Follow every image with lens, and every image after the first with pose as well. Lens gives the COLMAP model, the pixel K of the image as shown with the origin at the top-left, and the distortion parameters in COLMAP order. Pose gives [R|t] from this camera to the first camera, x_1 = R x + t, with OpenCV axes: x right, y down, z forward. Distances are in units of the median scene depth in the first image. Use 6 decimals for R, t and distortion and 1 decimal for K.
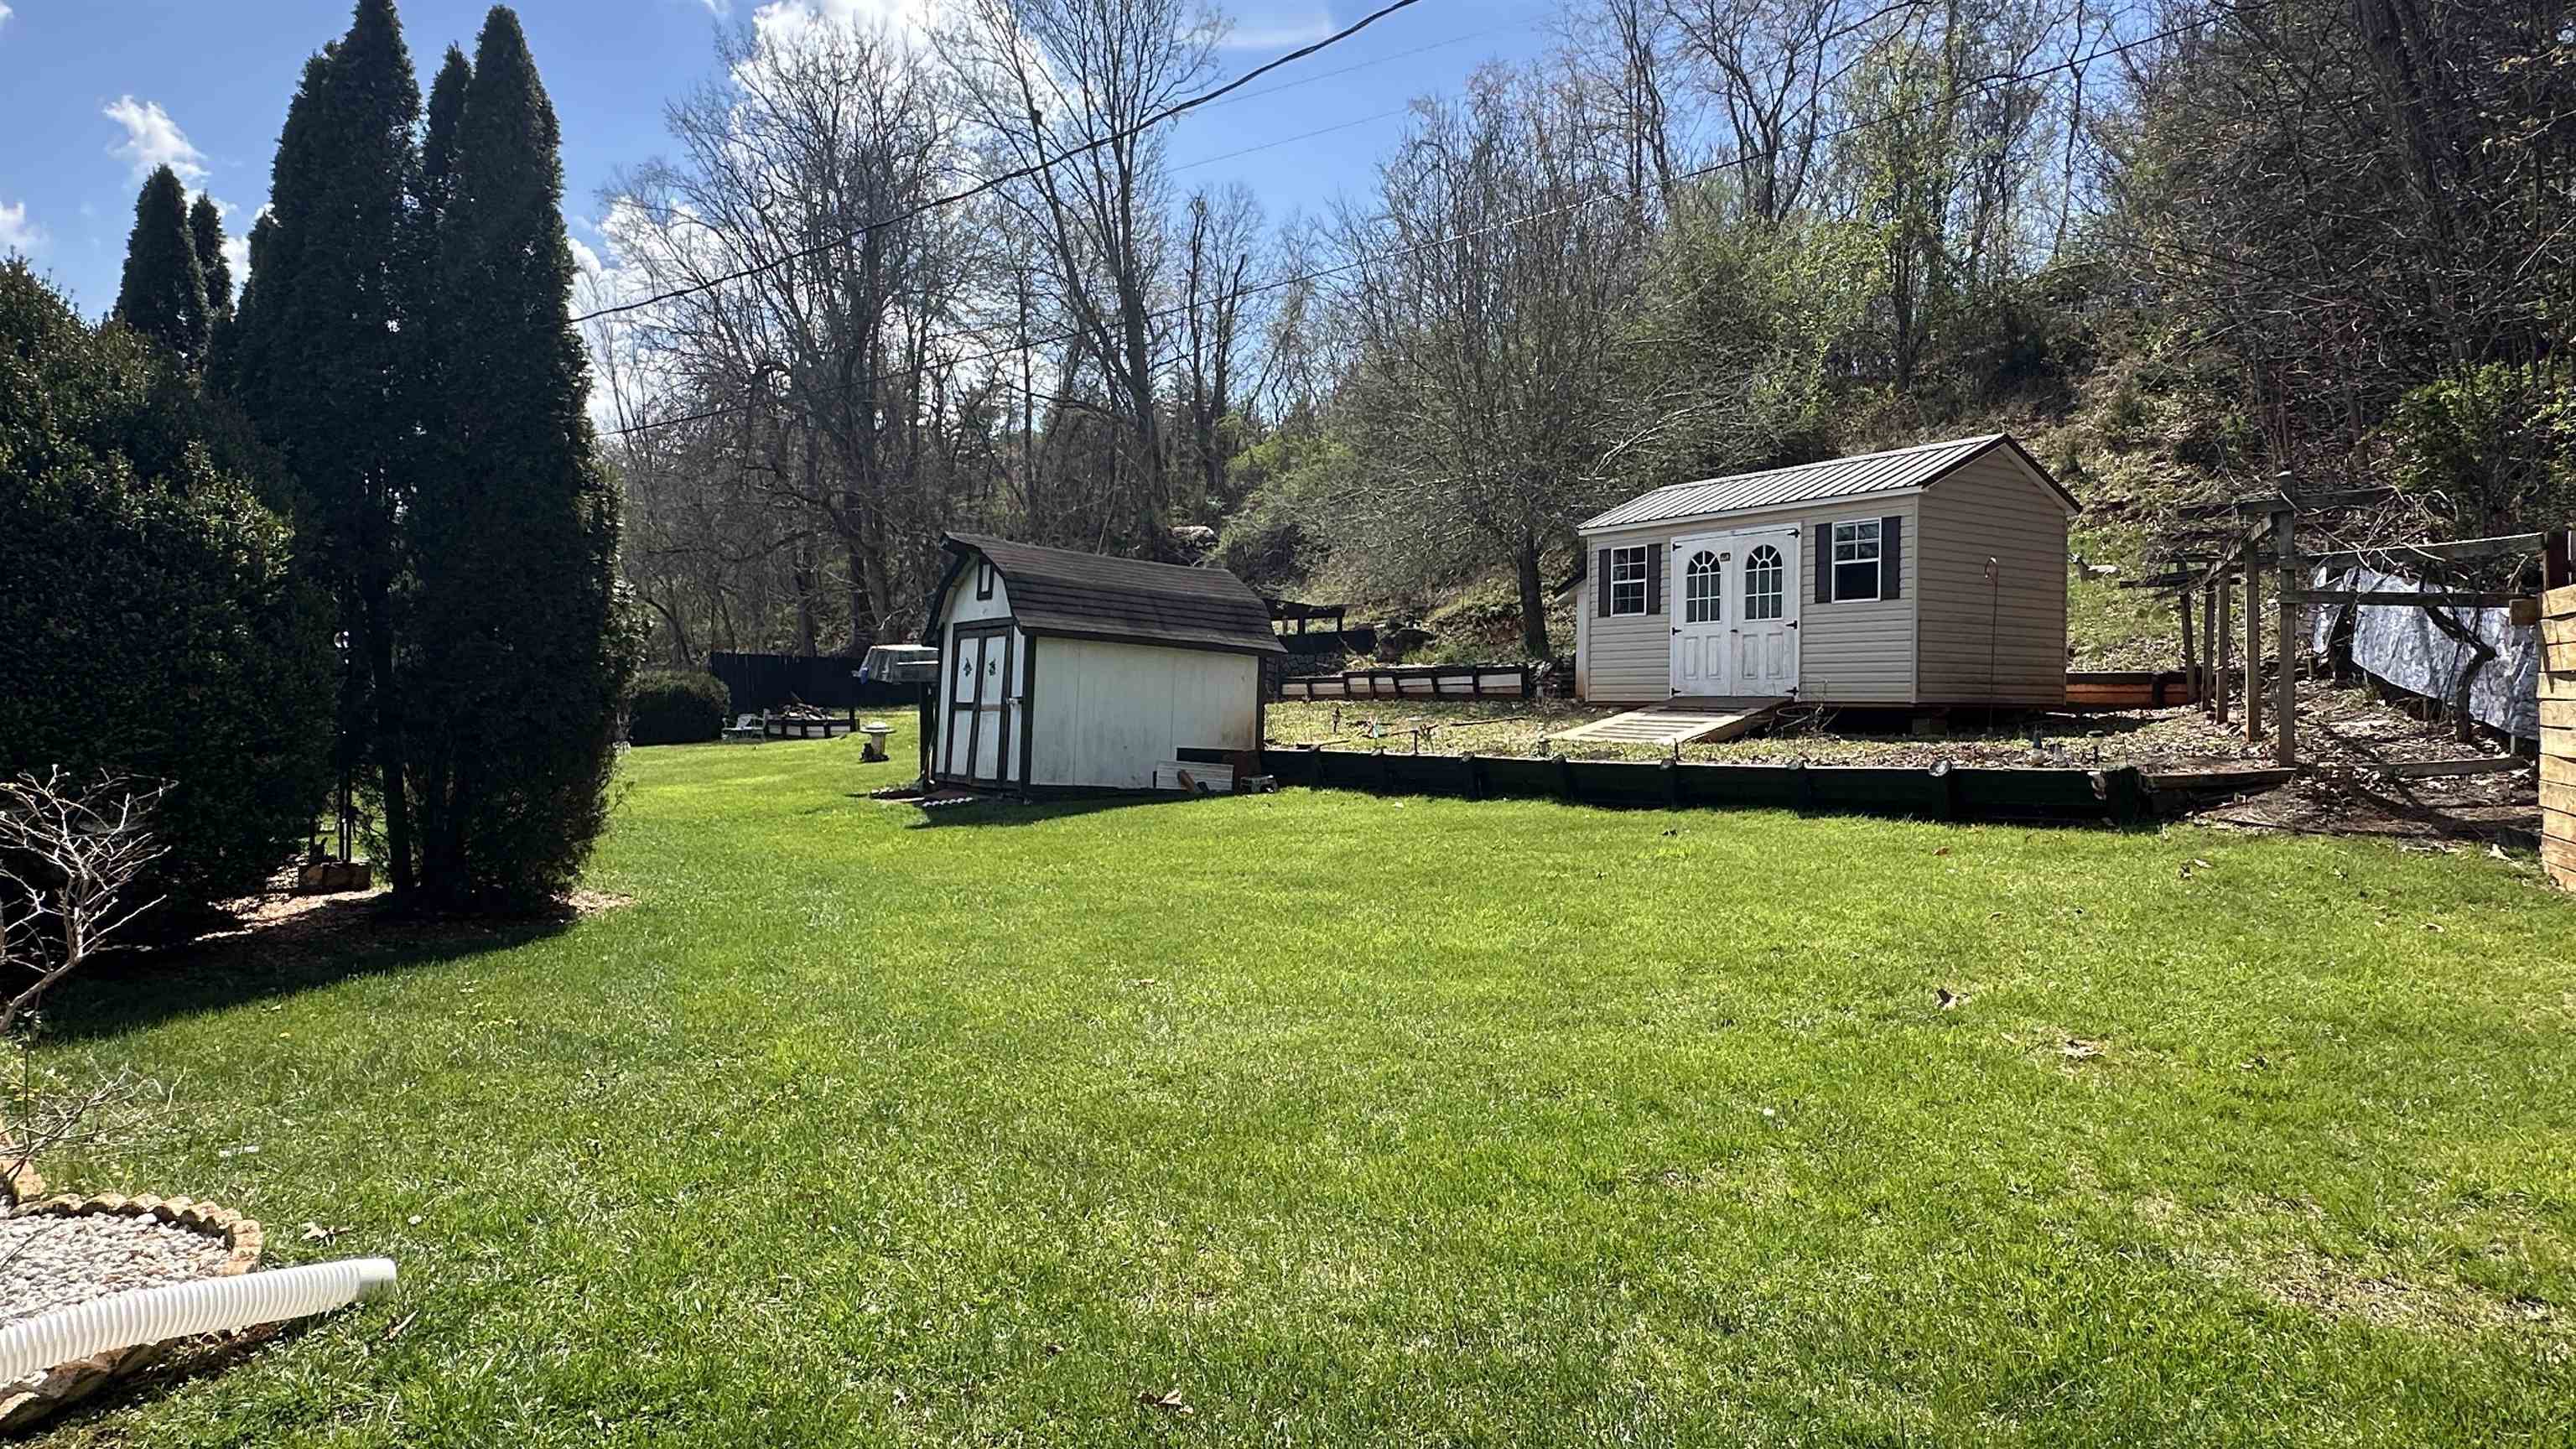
lens RADIAL K [[1434.8, 0, 1288.0], [0, 1434.8, 724.5], [0, 0, 1]] dist [-0.000827, -0.000032]
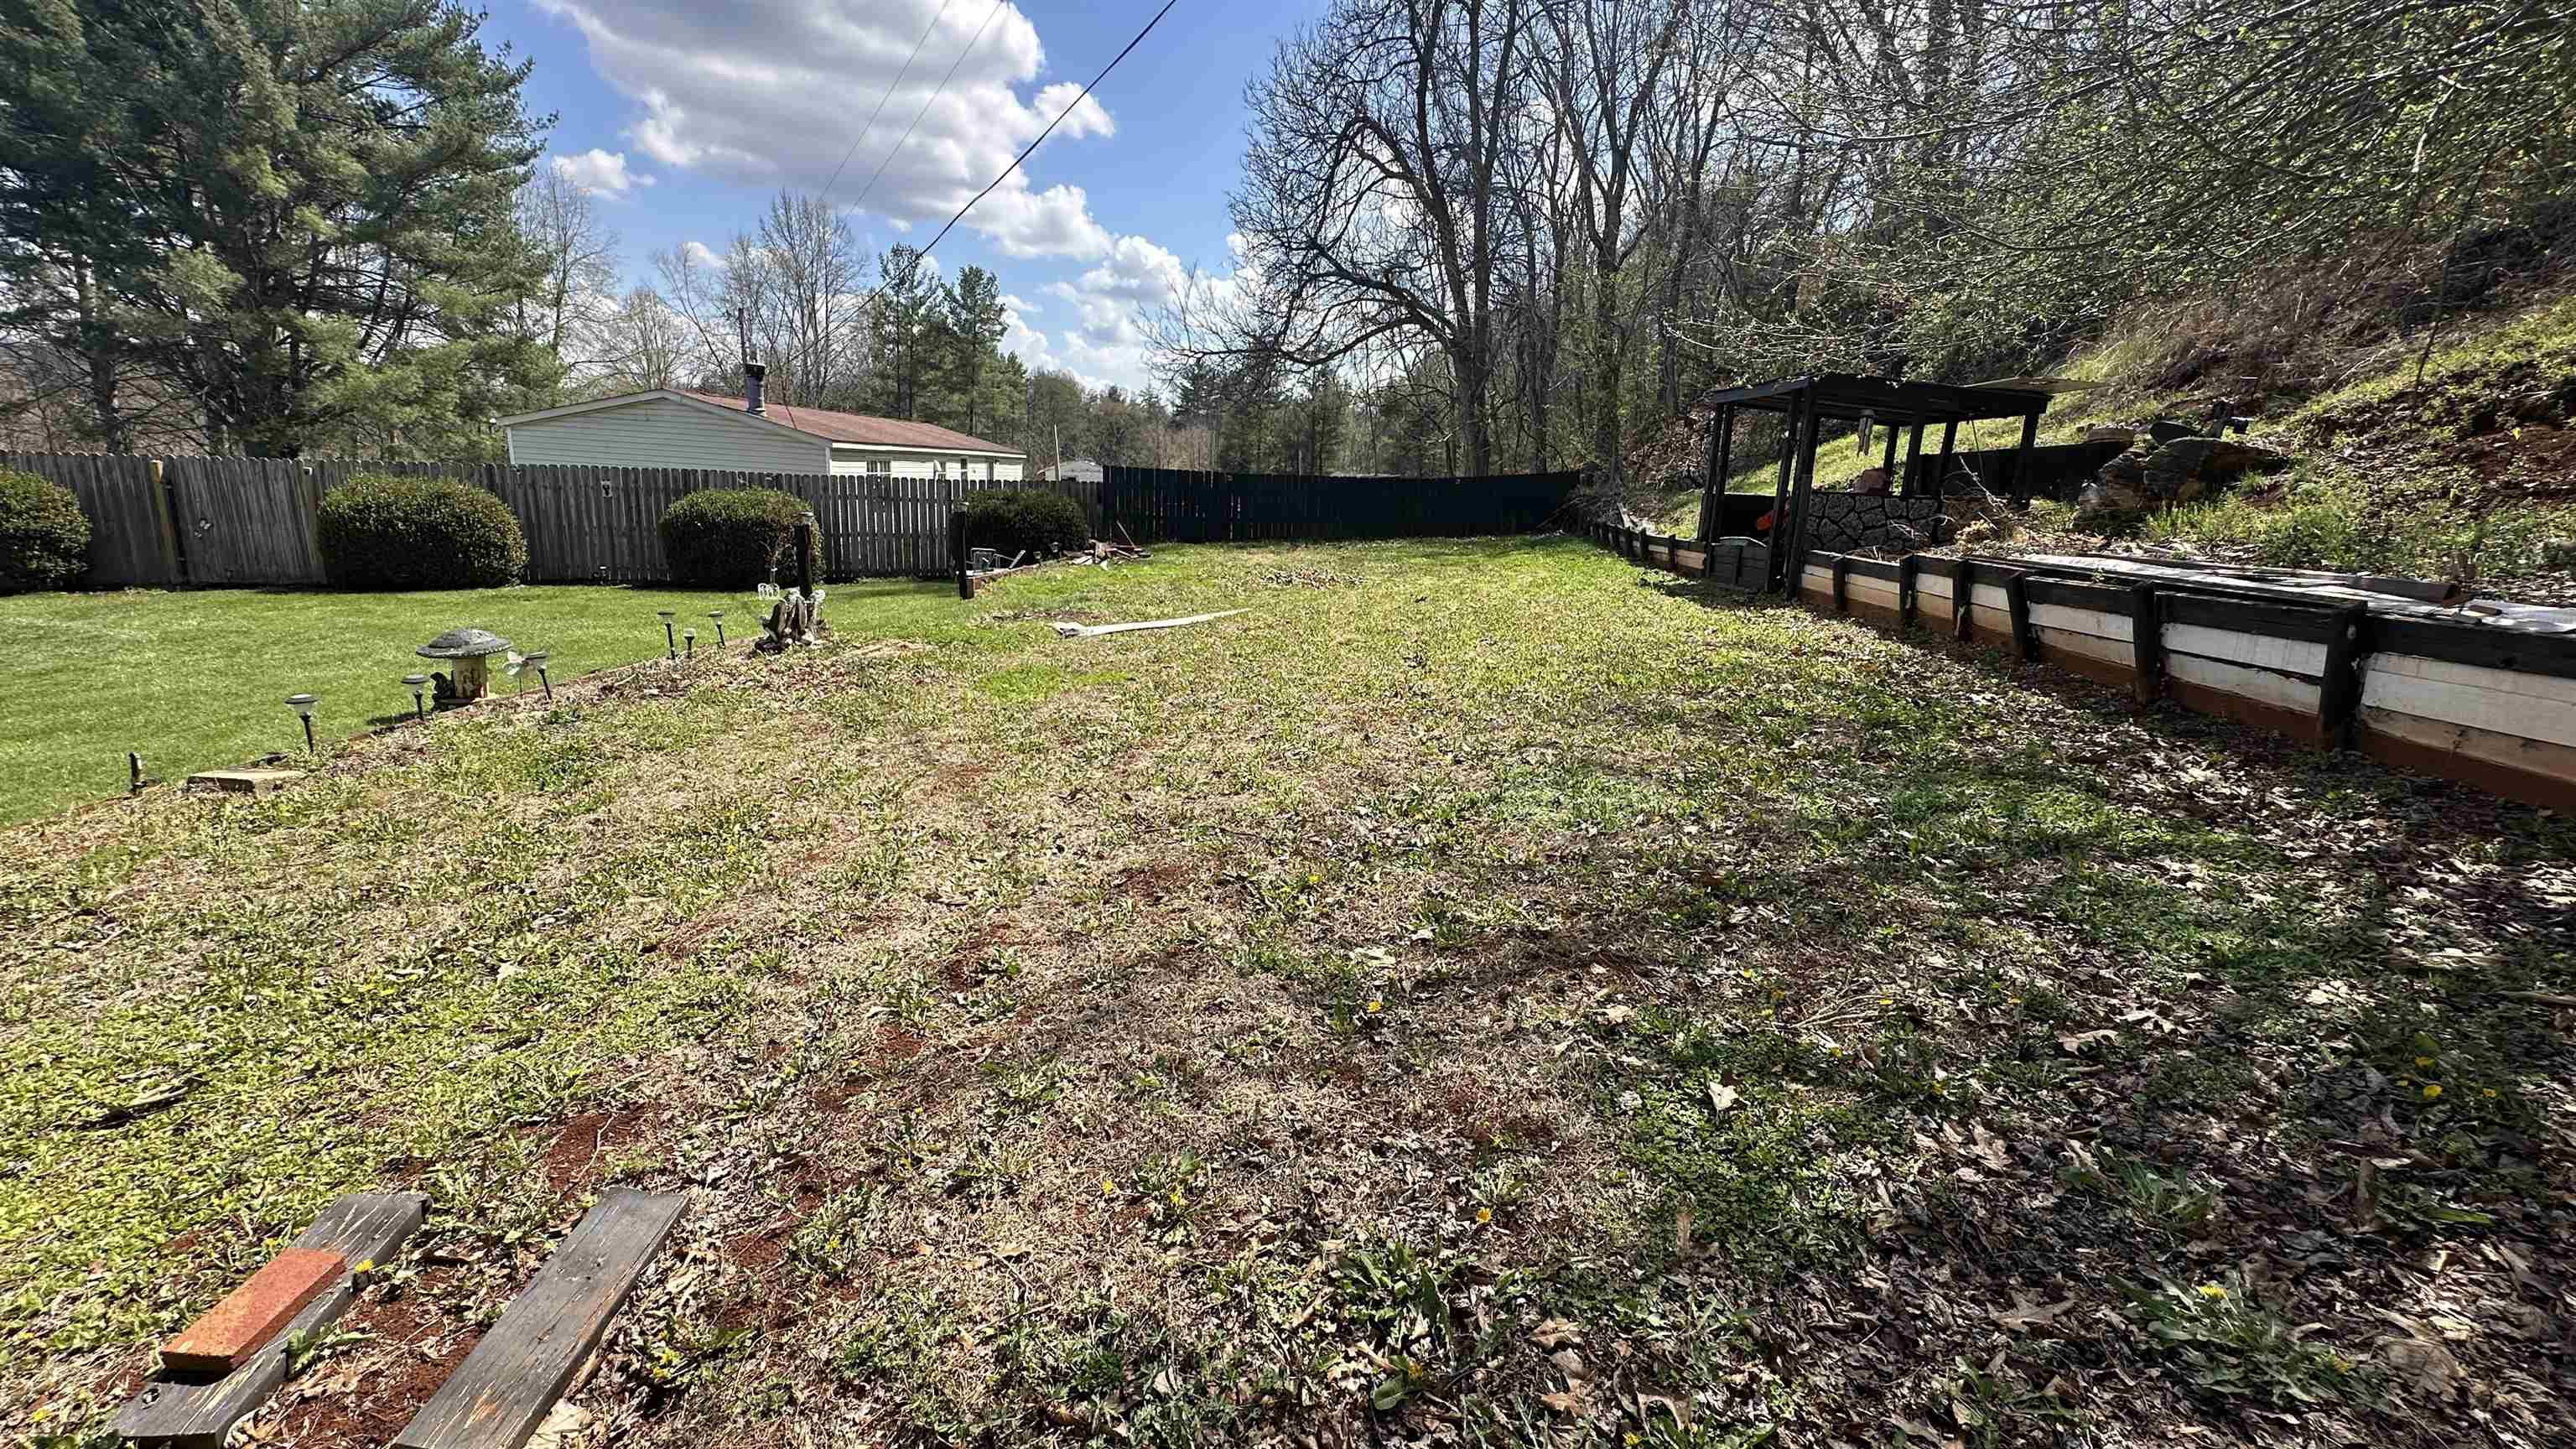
lens RADIAL K [[1036.0, 0, 1288.0], [0, 1036.0, 724.5], [0, 0, 1]] dist [0.000322, 0.000141]
pose [[0.741332, 0.181890, -0.646020, 0.114268], [-0.050164, 0.974899, 0.216923, -0.049703], [0.669261, -0.128405, 0.731849, 0.765570]]
